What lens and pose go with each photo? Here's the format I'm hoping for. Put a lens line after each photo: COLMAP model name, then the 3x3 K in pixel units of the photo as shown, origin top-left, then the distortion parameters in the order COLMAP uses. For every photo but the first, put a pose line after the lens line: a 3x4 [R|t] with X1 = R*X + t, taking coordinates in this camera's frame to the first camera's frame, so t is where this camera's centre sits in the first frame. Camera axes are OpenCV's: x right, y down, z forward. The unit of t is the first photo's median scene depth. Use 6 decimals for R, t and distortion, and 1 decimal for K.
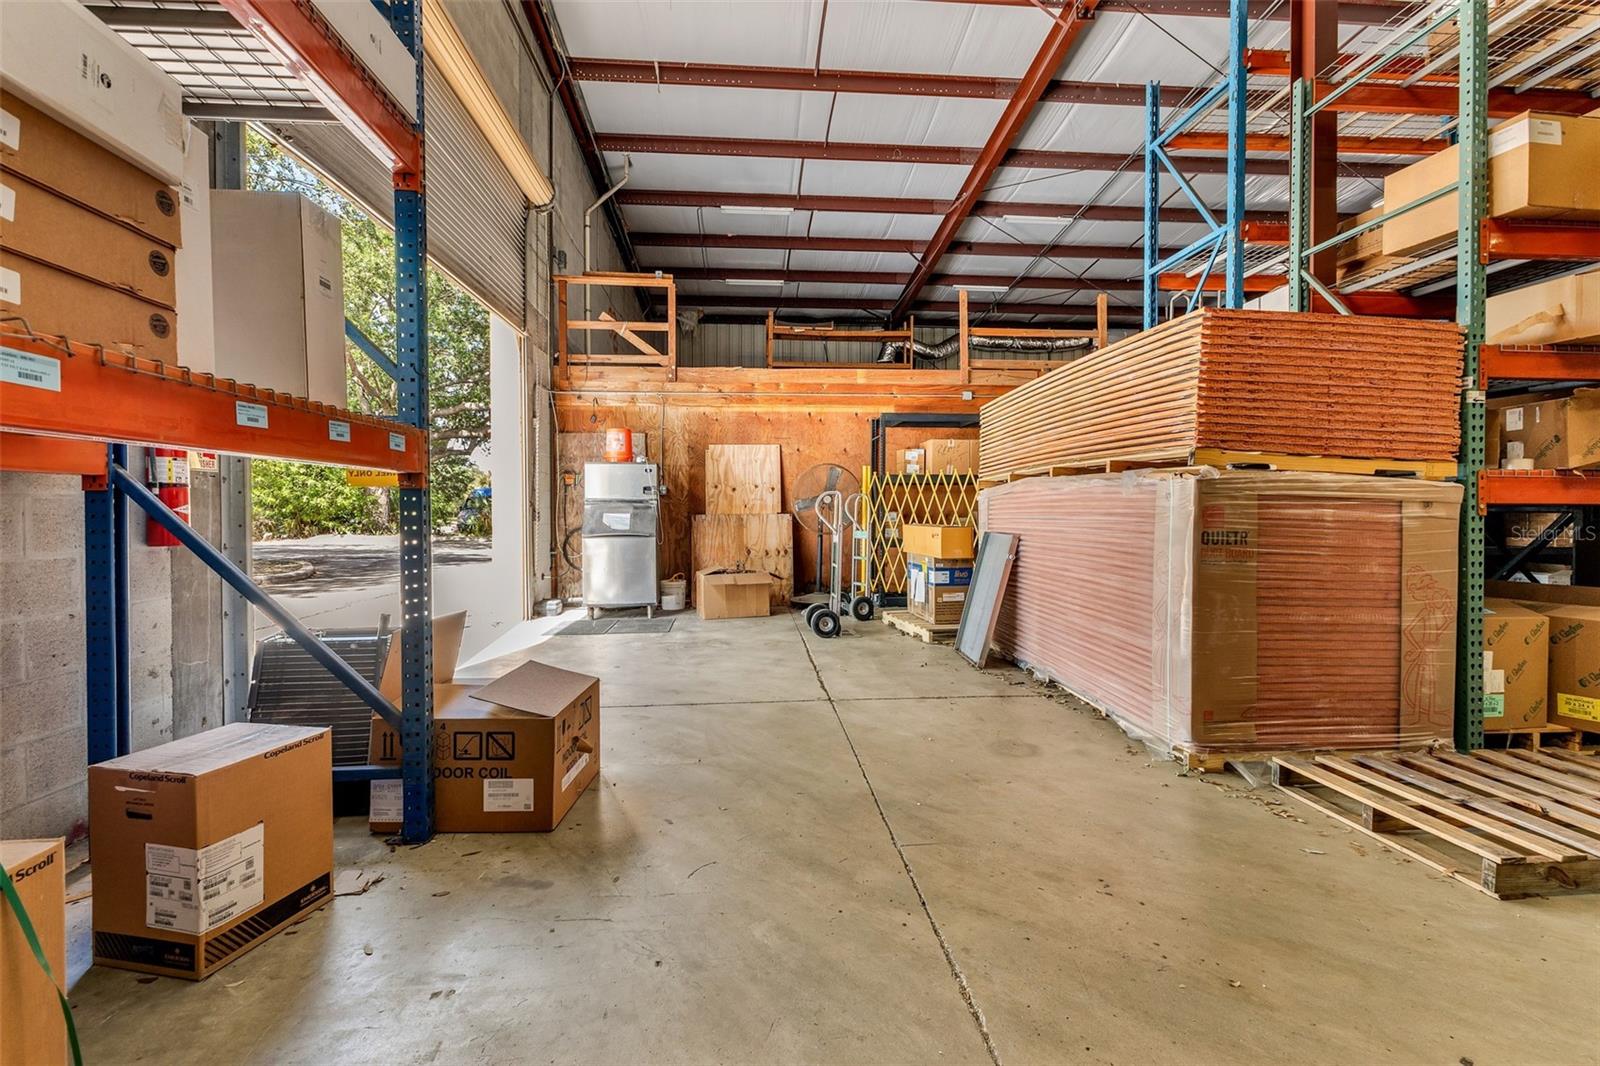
lens RADIAL K [[689.7, 0, 801.7], [0, 689.7, 518.4], [0, 0, 1]] dist [0.009540, -0.003672]
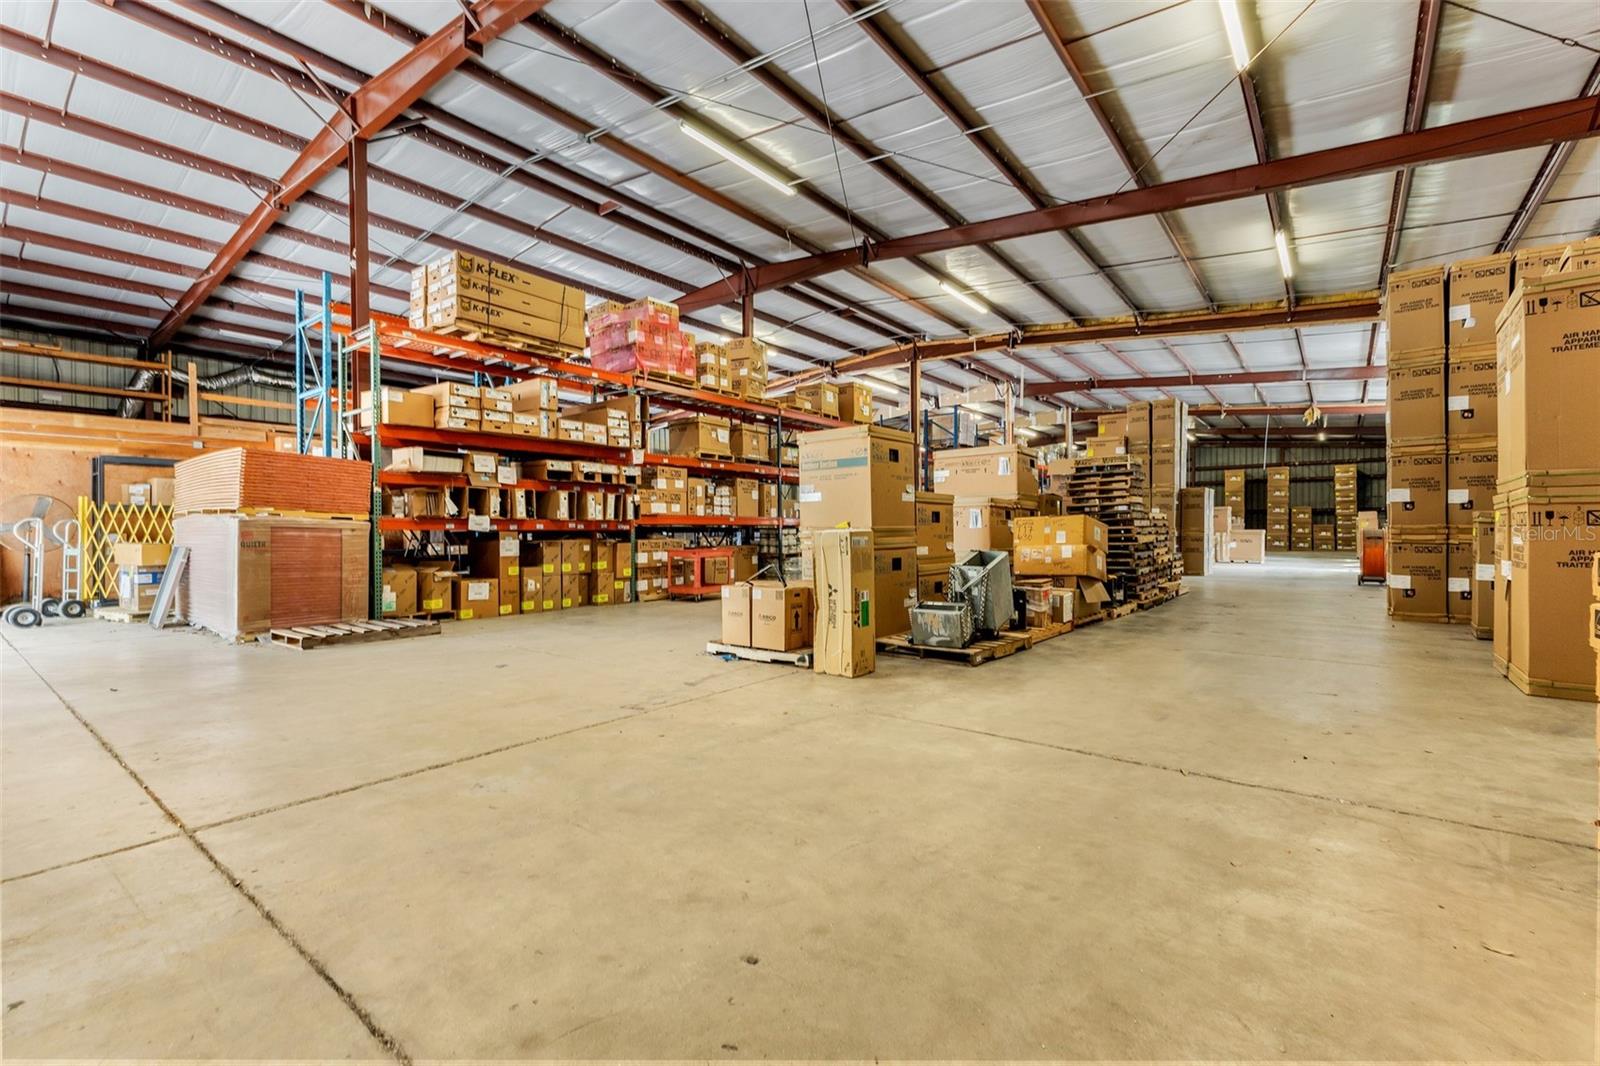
lens RADIAL K [[689.7, 0, 806.2], [0, 689.7, 536.4], [0, 0, 1]] dist [0.009540, -0.003672]
pose [[0.674279, -0.007625, 0.738437, 0.124802], [0.010968, 0.999940, 0.000309, 0.021097], [-0.738395, 0.007891, 0.674322, -2.005644]]
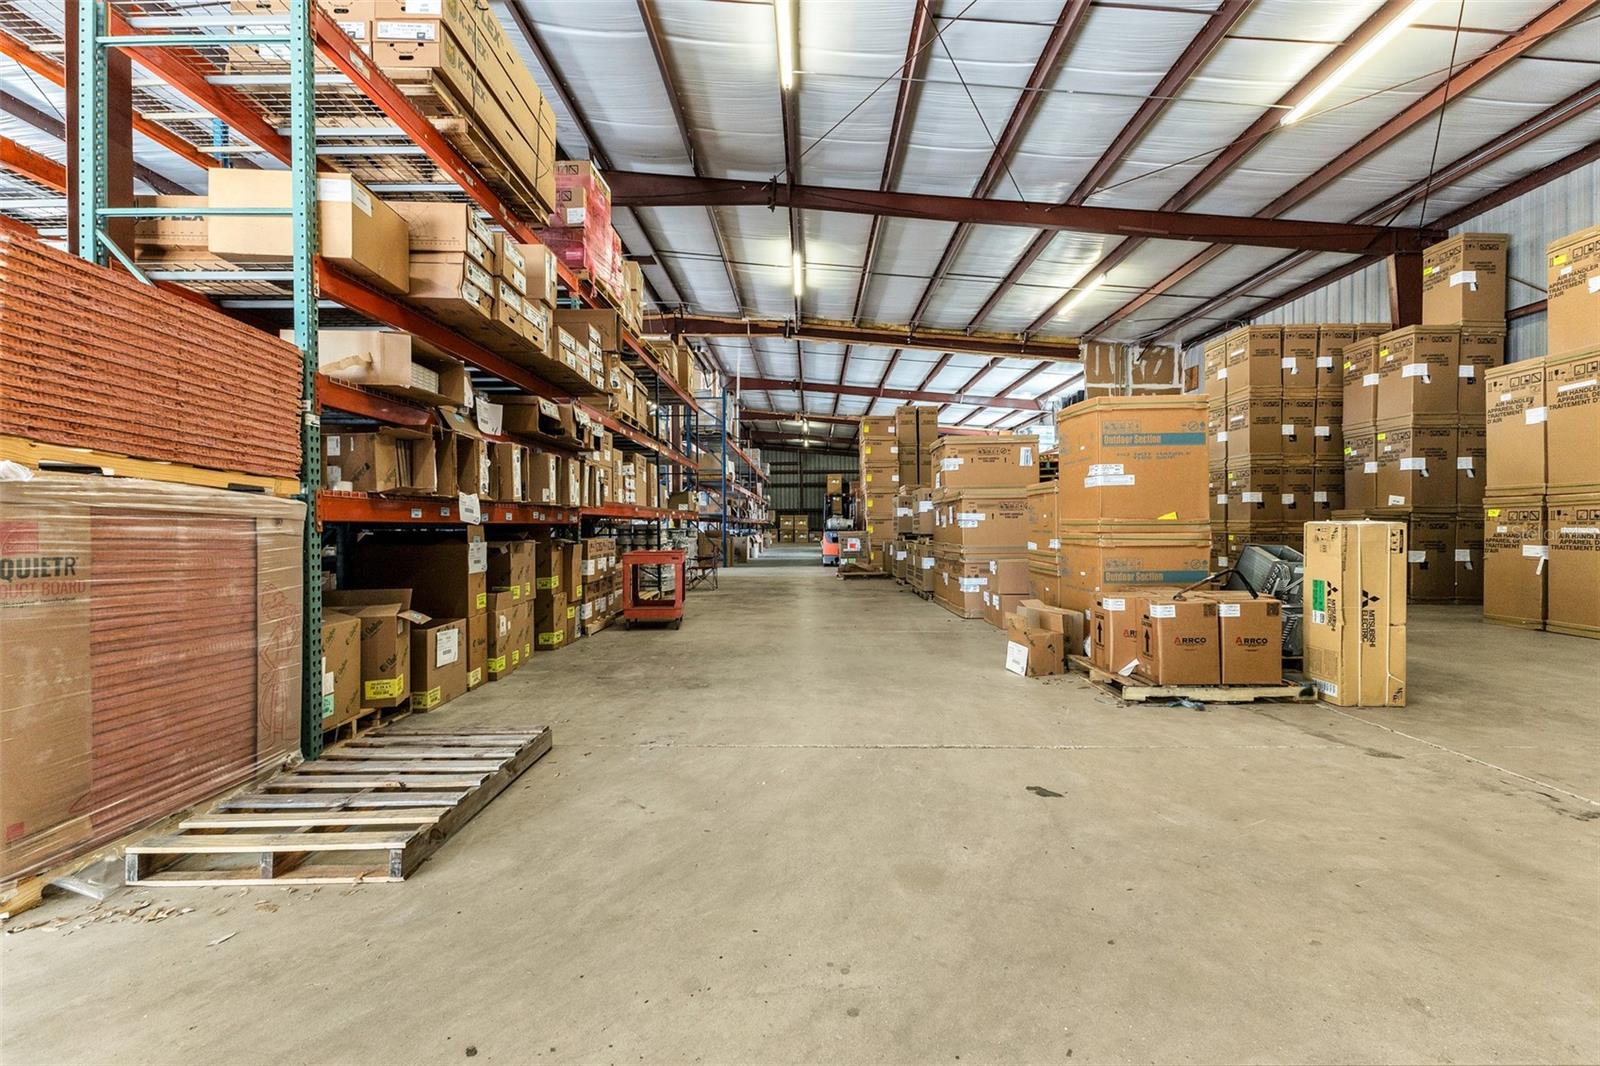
lens RADIAL K [[689.7, 0, 796.8], [0, 689.7, 531.3], [0, 0, 1]] dist [0.009540, -0.003672]
pose [[0.091752, -0.008509, 0.995746, -0.015544], [0.015199, 0.999859, 0.007144, -0.001617], [-0.995666, 0.014479, 0.091868, 0.169700]]
